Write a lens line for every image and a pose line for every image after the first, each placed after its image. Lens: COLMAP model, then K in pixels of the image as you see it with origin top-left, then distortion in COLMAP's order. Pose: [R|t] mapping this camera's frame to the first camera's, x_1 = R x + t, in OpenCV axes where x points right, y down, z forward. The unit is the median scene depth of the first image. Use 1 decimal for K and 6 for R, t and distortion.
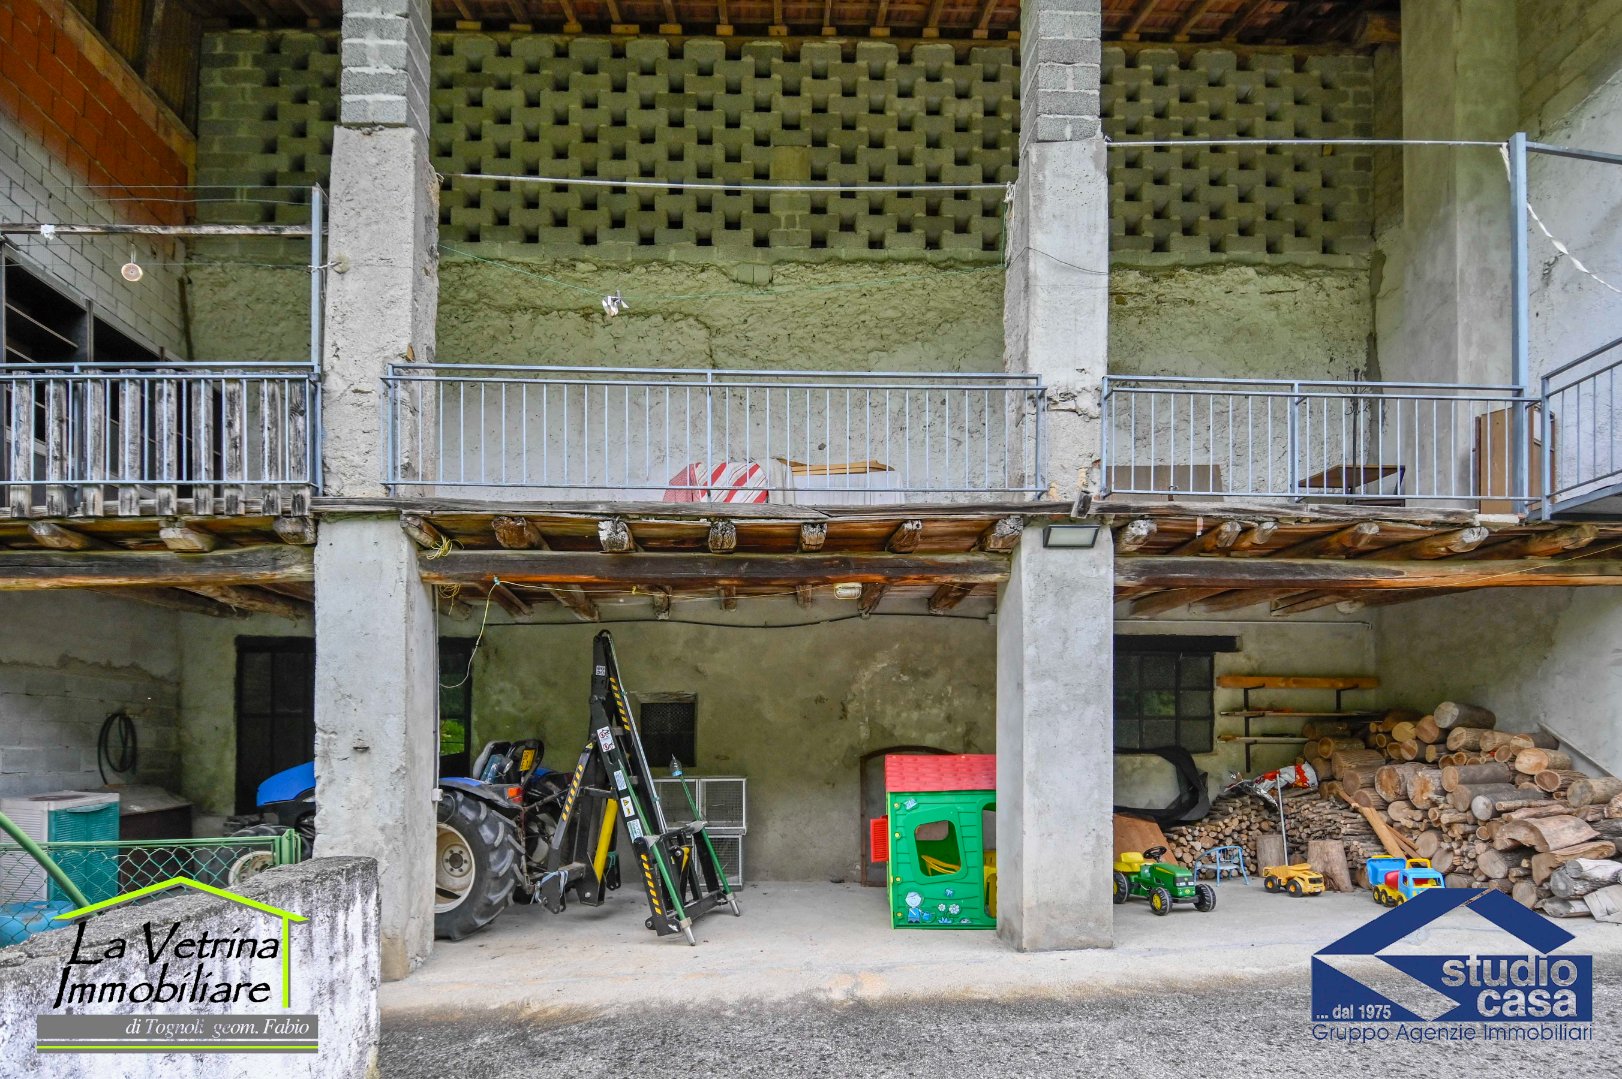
lens RADIAL K [[911.7, 0, 809.8], [0, 911.7, 727.7], [0, 0, 1]] dist [0.003122, -0.013556]
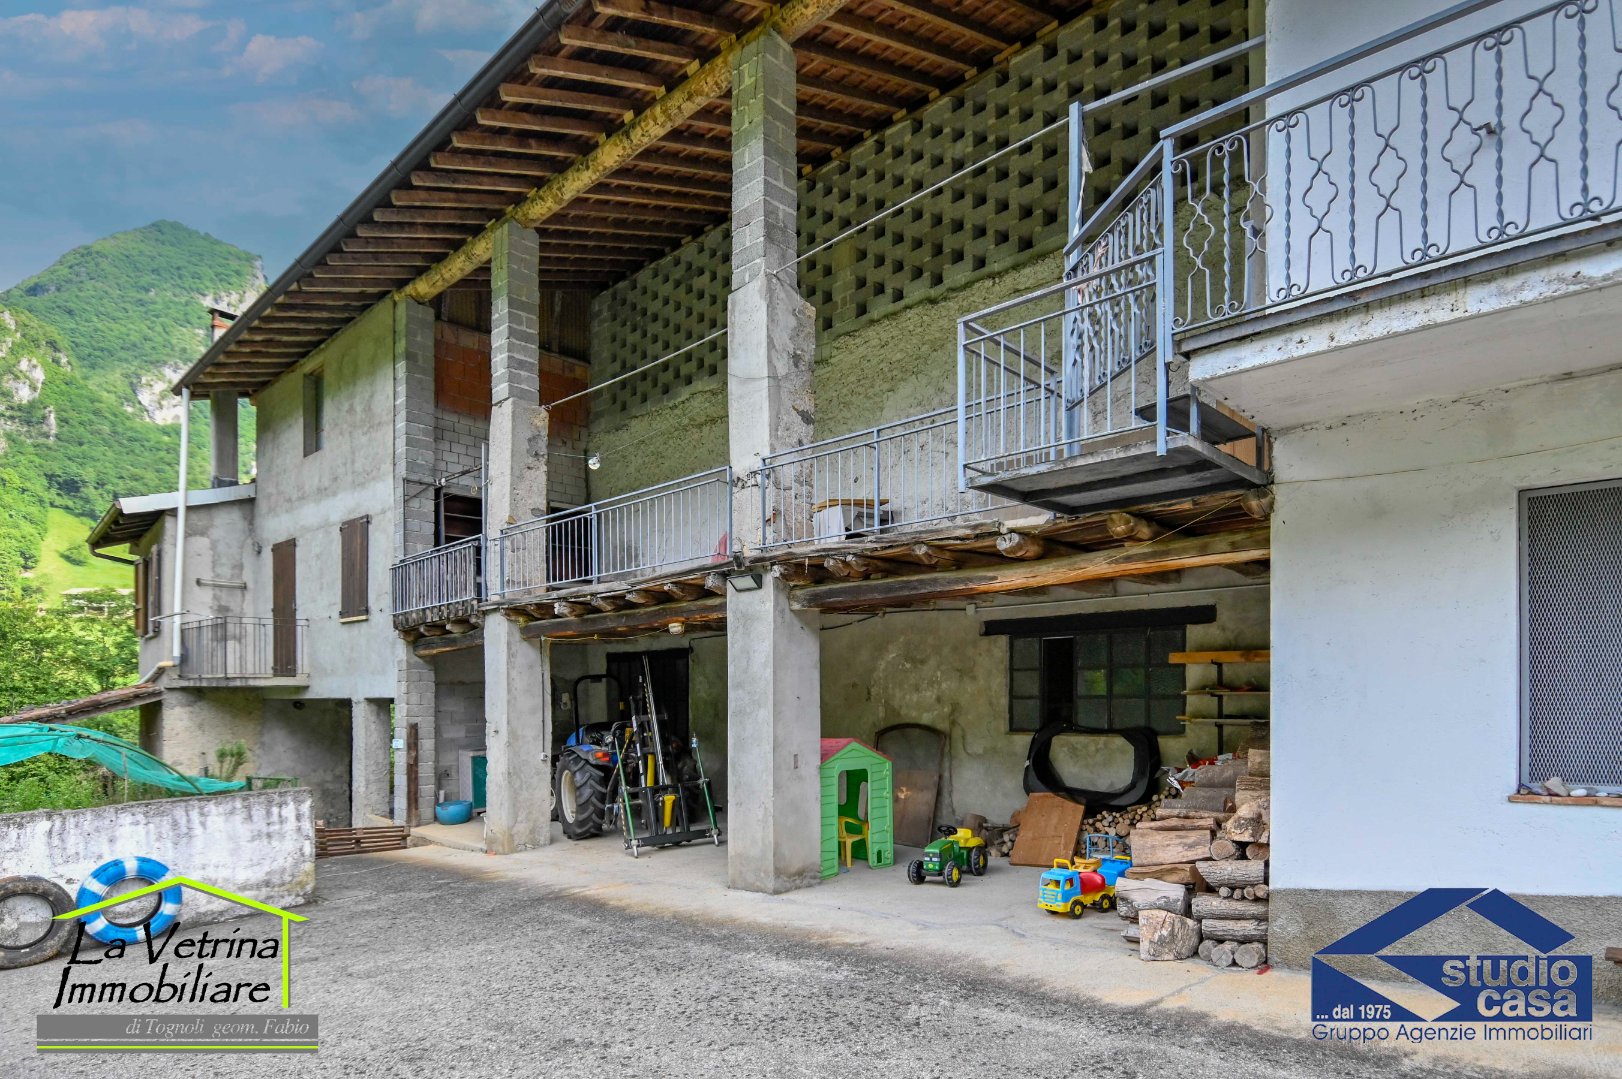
lens RADIAL K [[923.2, 0, 808.9], [0, 923.2, 656.6], [0, 0, 1]] dist [0.023272, -0.049059]
pose [[0.686016, -0.037748, -0.726607, 0.673958], [0.035501, 0.999200, -0.018392, -0.037078], [0.726720, -0.013178, 0.686808, 0.068740]]
